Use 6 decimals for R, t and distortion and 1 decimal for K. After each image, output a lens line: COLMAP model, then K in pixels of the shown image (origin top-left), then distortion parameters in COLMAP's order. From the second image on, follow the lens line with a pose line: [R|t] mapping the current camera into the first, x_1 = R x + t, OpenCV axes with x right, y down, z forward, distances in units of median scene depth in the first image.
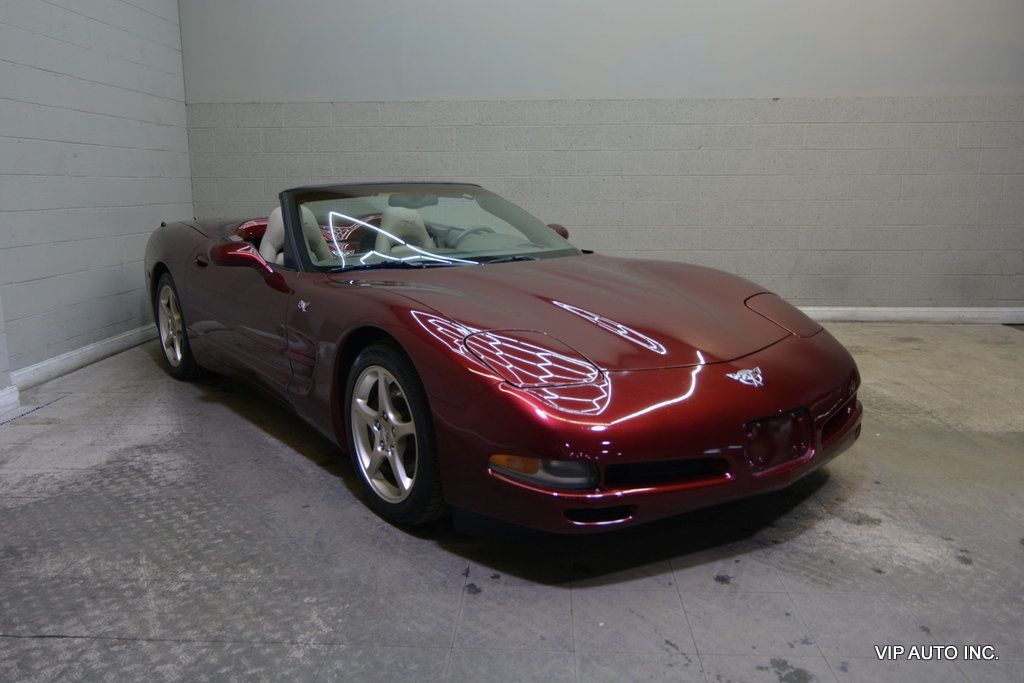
lens RADIAL K [[799.7, 0, 511.7], [0, 799.7, 340.2], [0, 0, 1]] dist [-0.007104, 0.005457]
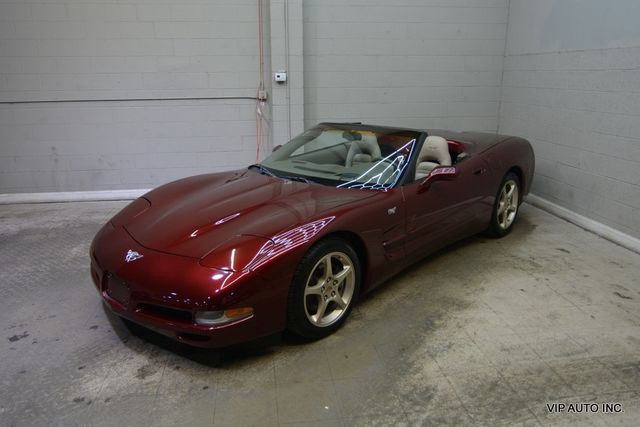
lens RADIAL K [[489.1, 0, 315.9], [0, 489.1, 209.7], [0, 0, 1]] dist [-0.011555, 0.007331]
pose [[0.168457, 0.268249, -0.948506, 1.087875], [-0.180949, 0.954321, 0.237757, -0.313196], [0.968958, 0.131579, 0.209302, 0.875895]]
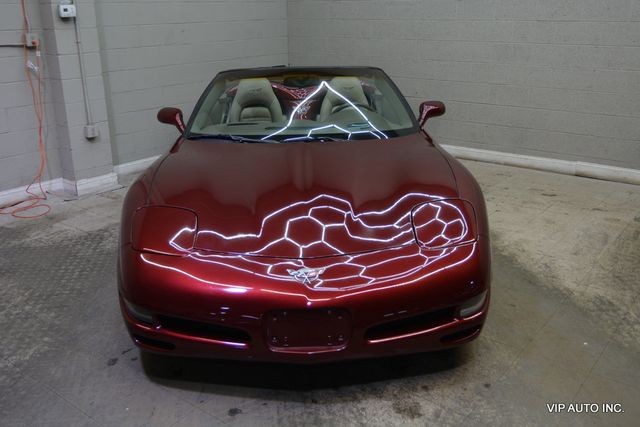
lens RADIAL K [[612.2, 0, 317.9], [0, 612.2, 211.9], [0, 0, 1]] dist [-0.014558, 0.010785]
pose [[0.816935, 0.181474, -0.547435, 0.624984], [-0.102115, 0.979722, 0.172389, -0.168837], [0.567618, -0.084929, 0.818900, 0.161046]]
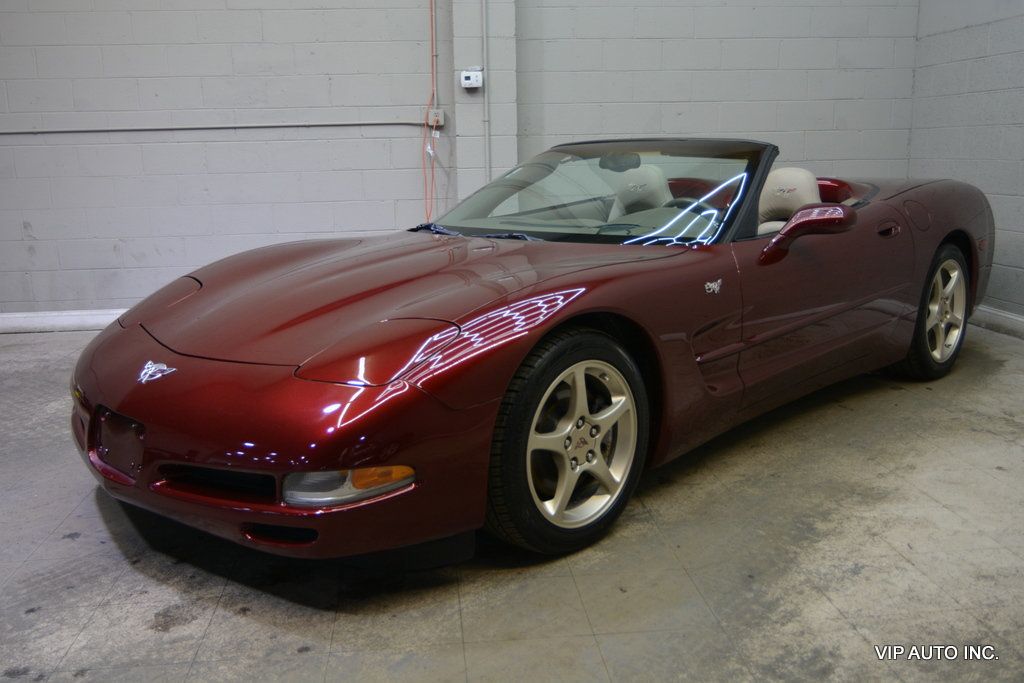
lens RADIAL K [[920.8, 0, 505.7], [0, 920.8, 337.1], [0, 0, 1]] dist [-0.009536, 0.004359]
pose [[0.137031, 0.200564, -0.970050, 0.996087], [-0.169293, 0.969622, 0.176561, -0.177252], [0.975993, 0.140028, 0.166822, 0.904752]]
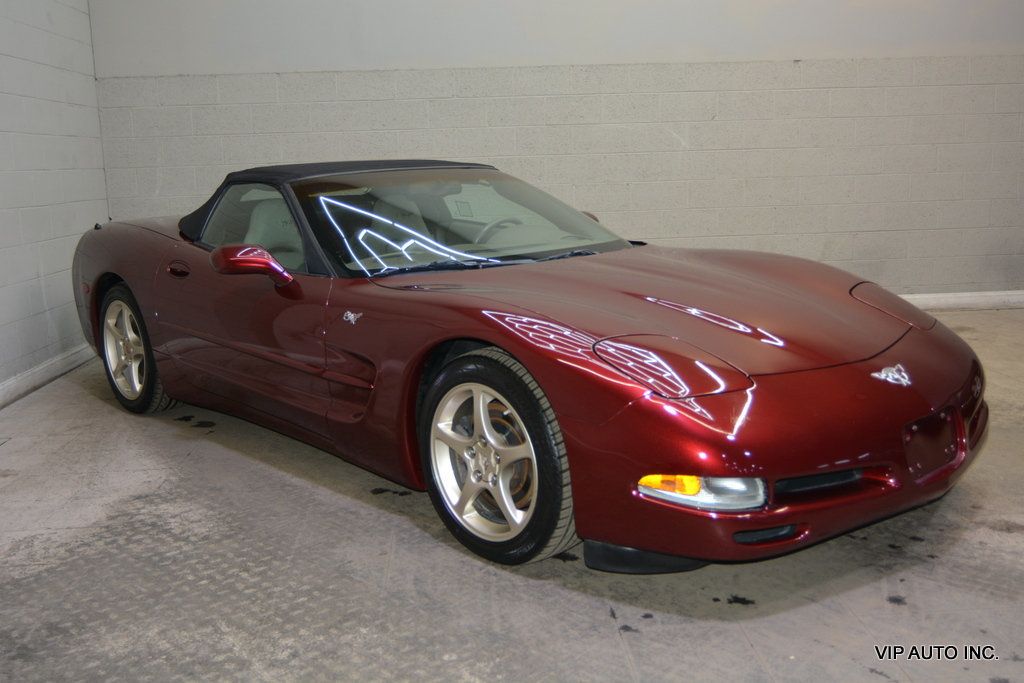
lens RADIAL K [[965.6, 0, 511.2], [0, 965.6, 339.7], [0, 0, 1]] dist [-0.009907, -0.007906]
pose [[0.994339, -0.043602, 0.096901, -0.179509], [0.044675, 0.998962, -0.008926, -0.002871], [-0.096411, 0.013204, 0.995254, -0.029818]]
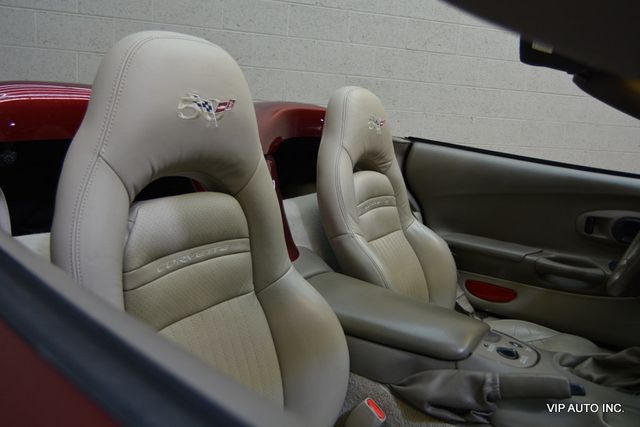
lens RADIAL K [[489.1, 0, 315.9], [0, 489.1, 209.7], [0, 0, 1]] dist [-0.011555, 0.007331]
pose [[0.948883, 0.004467, 0.315597, -0.370514], [-0.006524, 0.999964, 0.005463, -0.141429], [-0.315561, -0.007243, 0.948878, 1.057563]]
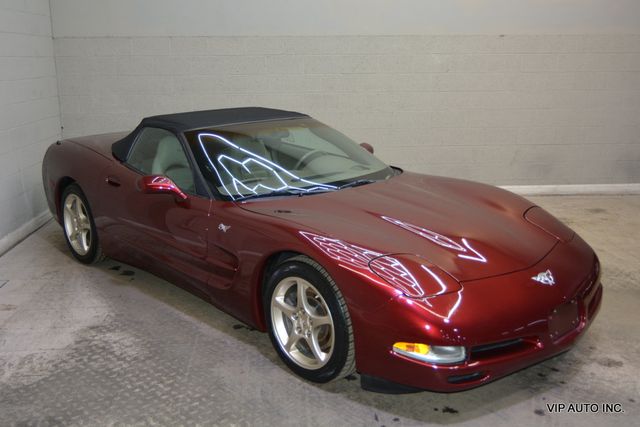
lens RADIAL K [[636.2, 0, 320.0], [0, 636.2, 213.5], [0, 0, 1]] dist [-0.006307, -0.007157]
pose [[0.993855, -0.028456, 0.106970, -0.196852], [0.023130, 0.998446, 0.050698, -0.112528], [-0.108246, -0.047913, 0.992969, -0.118191]]
